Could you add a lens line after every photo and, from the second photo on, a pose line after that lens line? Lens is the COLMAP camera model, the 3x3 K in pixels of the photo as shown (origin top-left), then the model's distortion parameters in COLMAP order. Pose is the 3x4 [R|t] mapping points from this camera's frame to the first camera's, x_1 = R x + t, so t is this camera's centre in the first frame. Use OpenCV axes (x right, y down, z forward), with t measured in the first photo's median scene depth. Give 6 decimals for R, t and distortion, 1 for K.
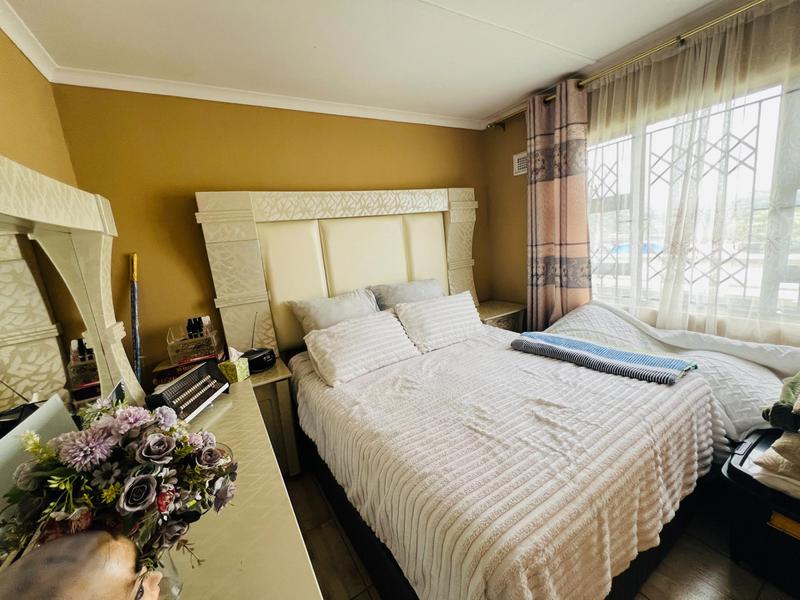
lens RADIAL K [[319.2, 0, 400.0], [0, 319.2, 300.0], [0, 0, 1]] dist [-0.003137, 0.000262]
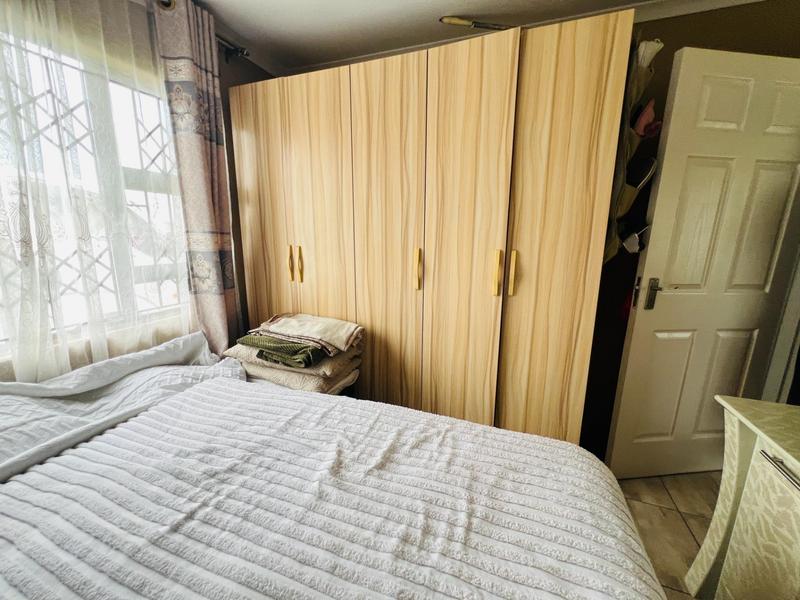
lens RADIAL K [[319.2, 0, 400.0], [0, 319.2, 300.0], [0, 0, 1]] dist [-0.003137, 0.000262]
pose [[-0.624416, -0.064277, 0.778443, -0.060672], [0.199056, 0.950608, 0.238163, -0.079044], [-0.755303, 0.303666, -0.580780, 0.968529]]
